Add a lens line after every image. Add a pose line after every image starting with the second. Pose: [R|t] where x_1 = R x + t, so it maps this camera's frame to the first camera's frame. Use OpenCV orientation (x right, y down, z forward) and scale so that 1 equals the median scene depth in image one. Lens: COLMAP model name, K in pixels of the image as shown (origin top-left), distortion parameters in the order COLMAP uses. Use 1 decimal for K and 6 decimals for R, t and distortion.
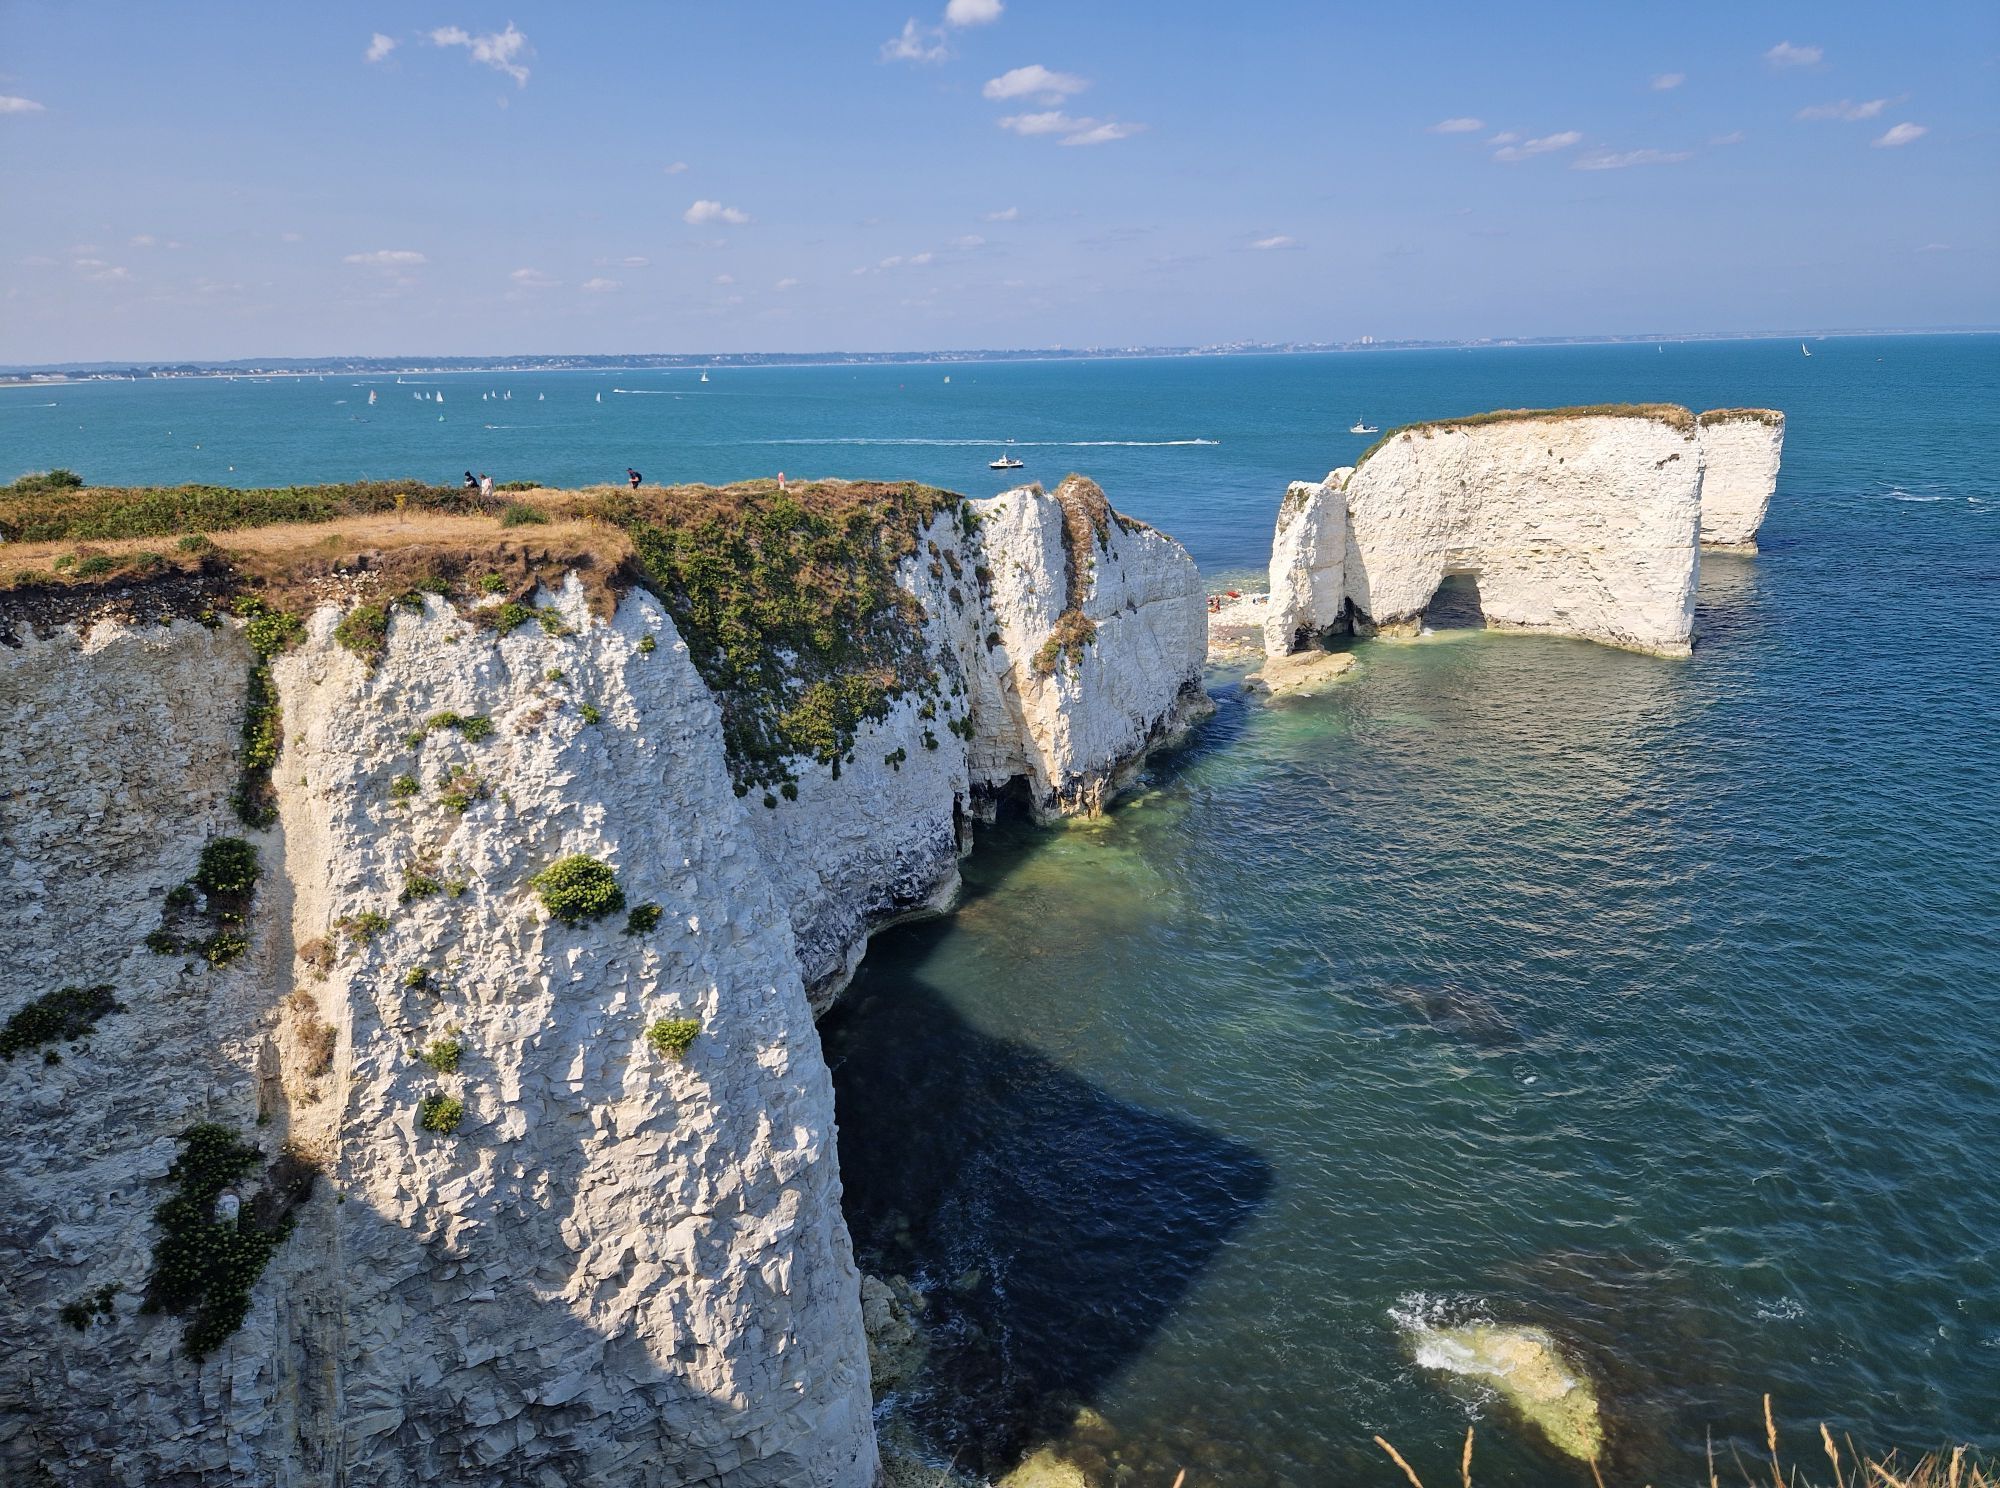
lens RADIAL K [[1345.1, 0, 1009.4], [0, 1345.1, 764.4], [0, 0, 1]] dist [0.075355, -0.066061]
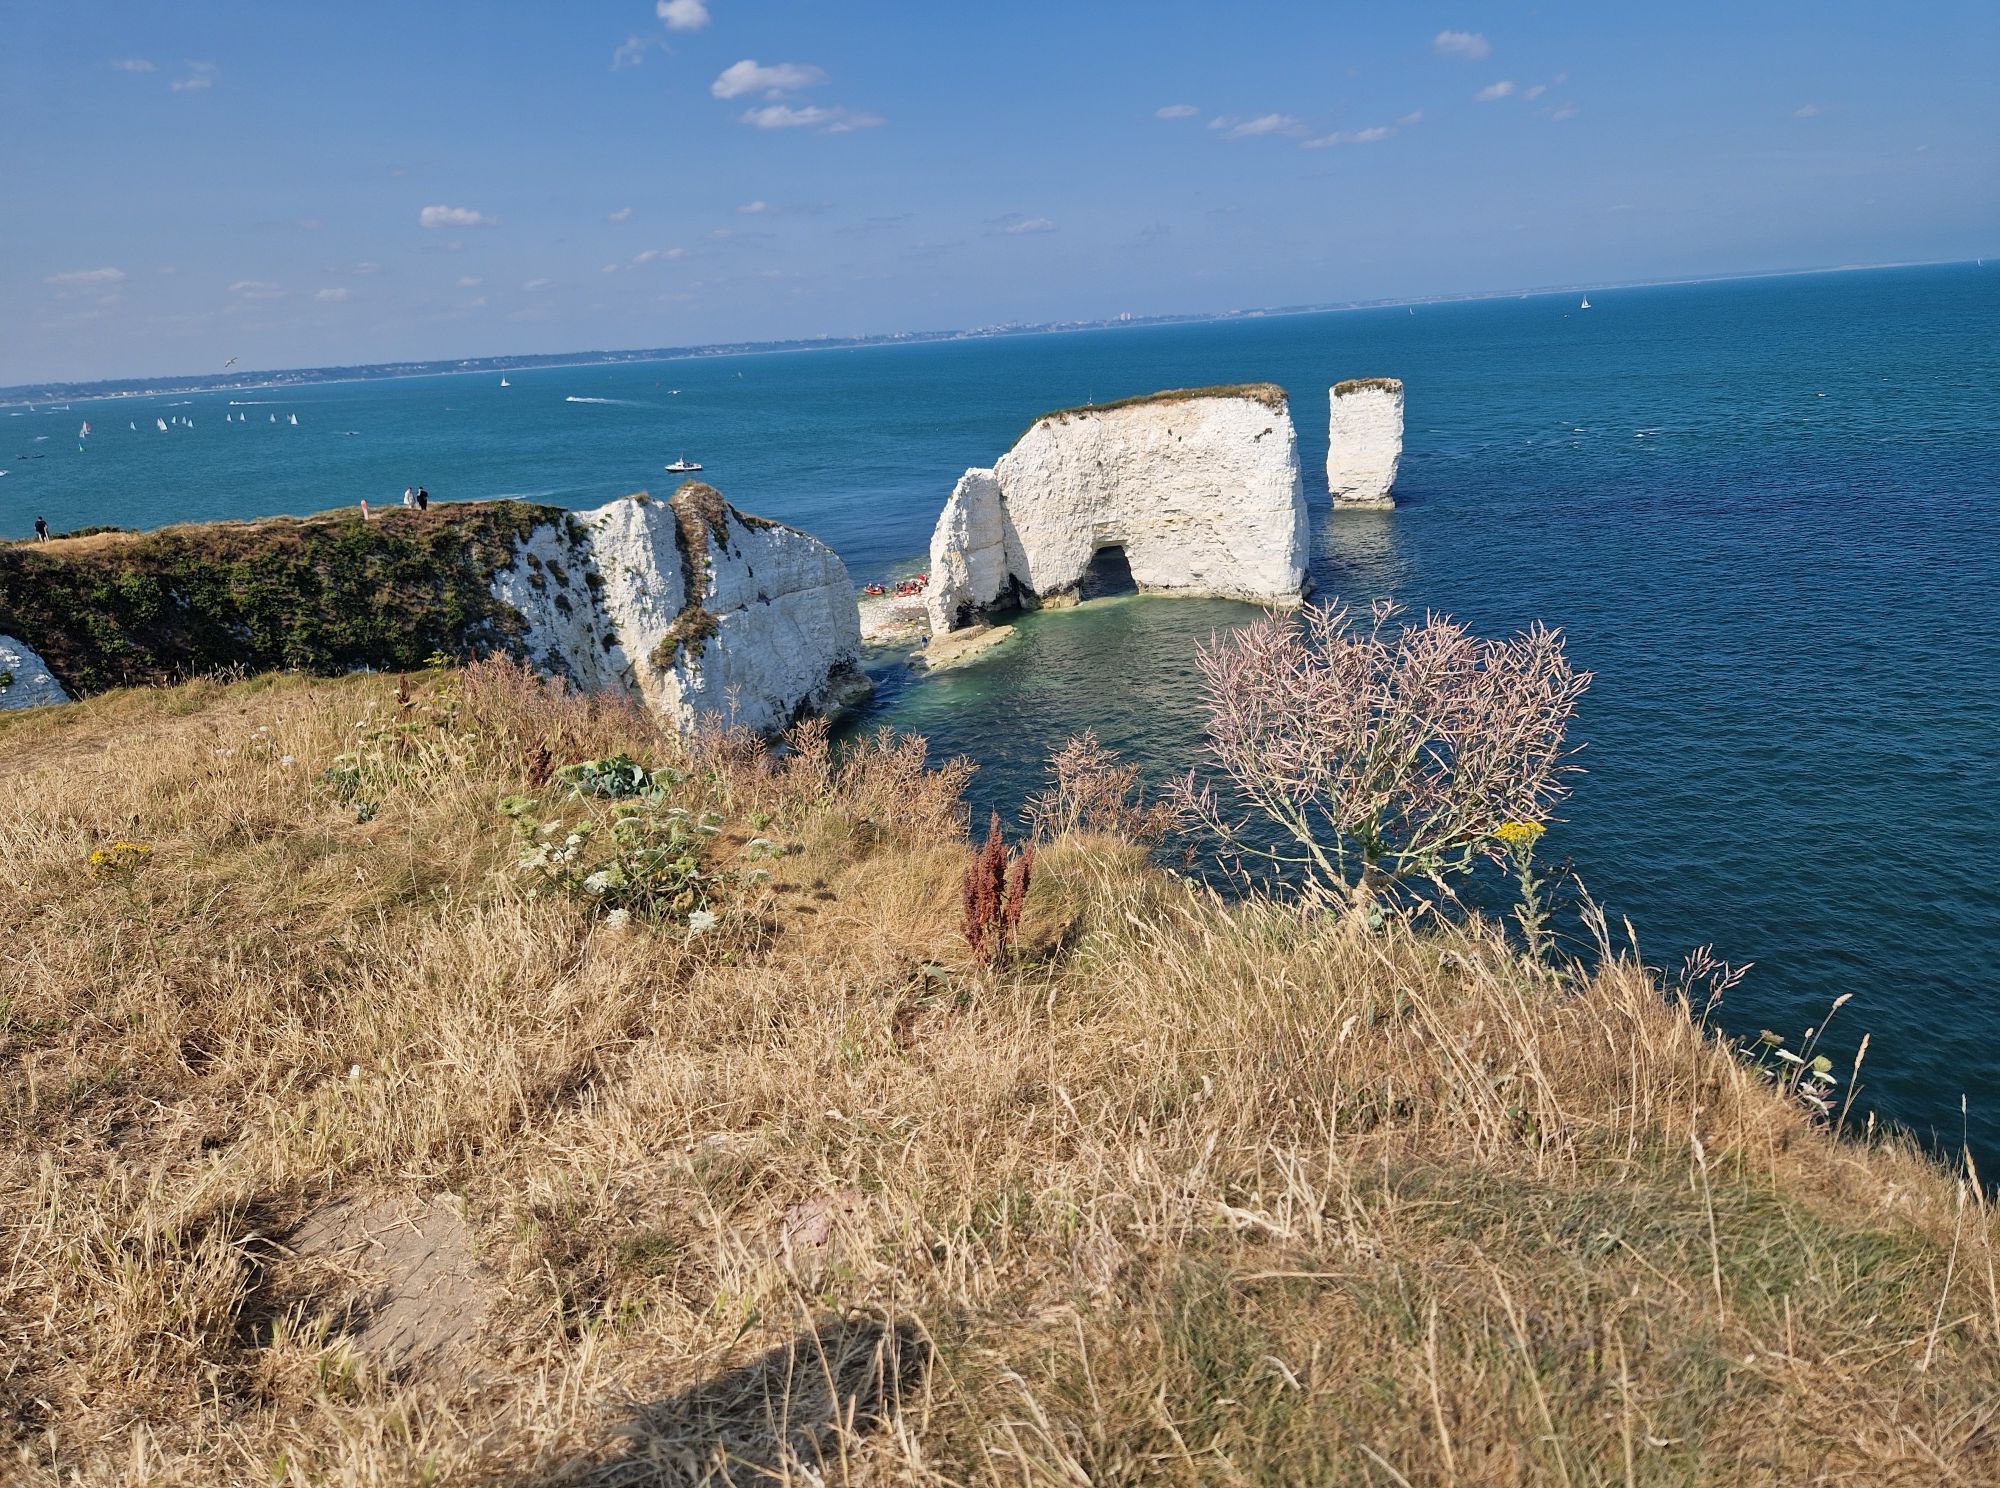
lens RADIAL K [[1345.1, 0, 1006.3], [0, 1345.1, 735.3], [0, 0, 1]] dist [0.075355, -0.066061]
pose [[0.986410, -0.089007, 0.138103, 0.138961], [0.090365, 0.995902, -0.003588, 0.014419], [-0.137218, 0.016018, 0.990411, -0.106630]]
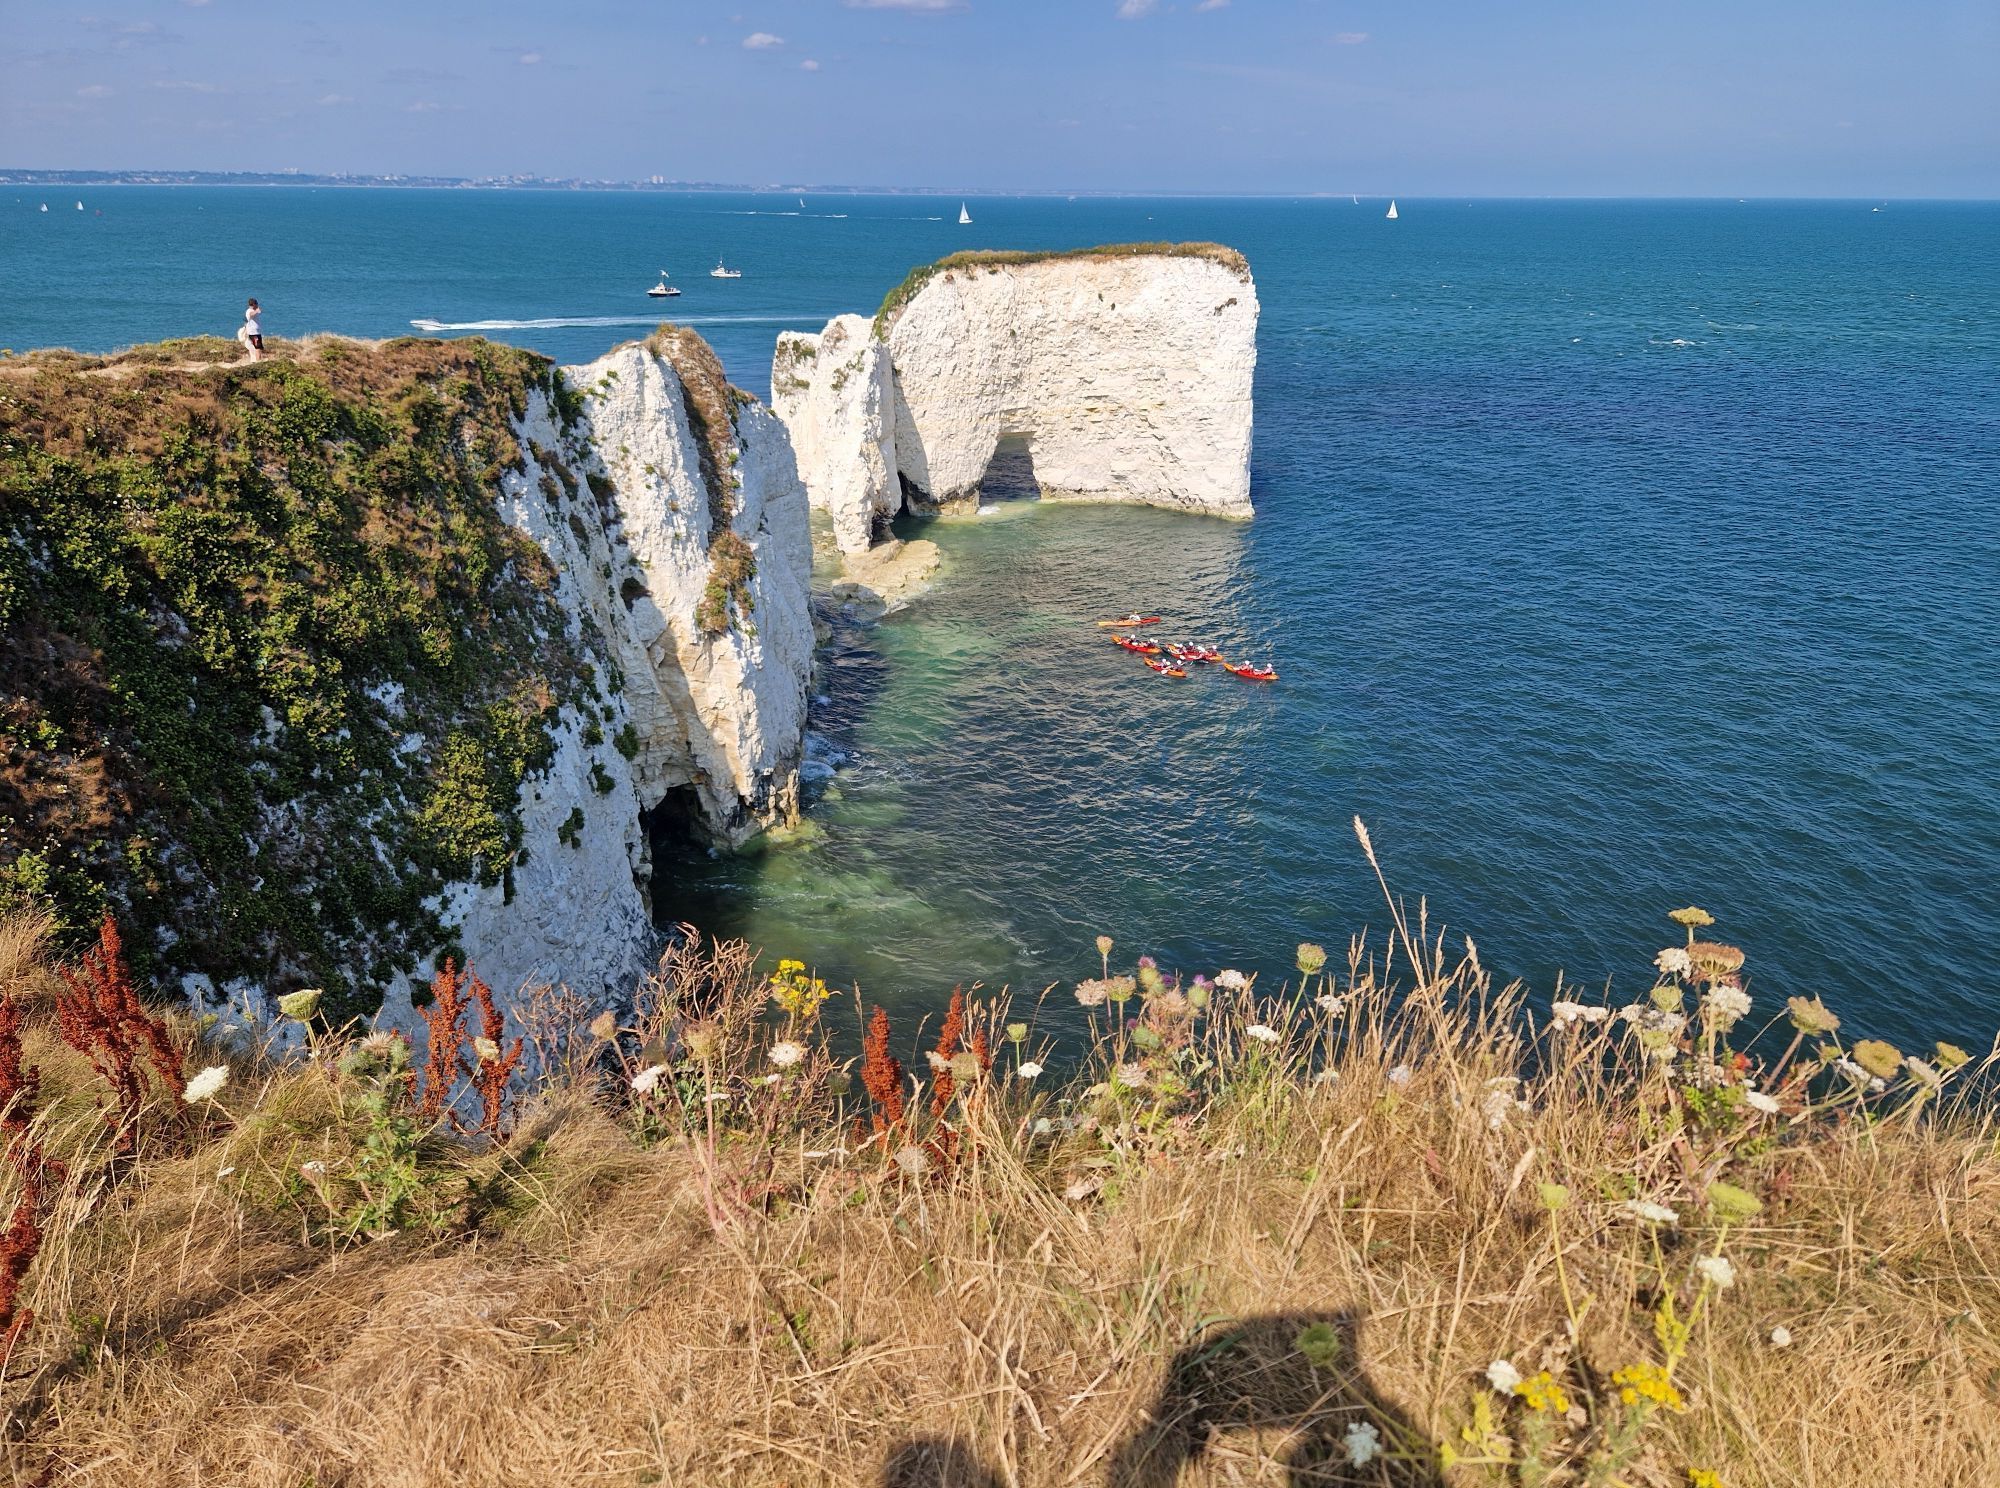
lens RADIAL K [[1345.1, 0, 1017.7], [0, 1345.1, 740.1], [0, 0, 1]] dist [0.075355, -0.066061]
pose [[0.883213, -0.148636, 0.444795, -0.140891], [0.109469, 0.987586, 0.112650, -0.072063], [-0.456017, -0.050803, 0.888520, 0.330801]]
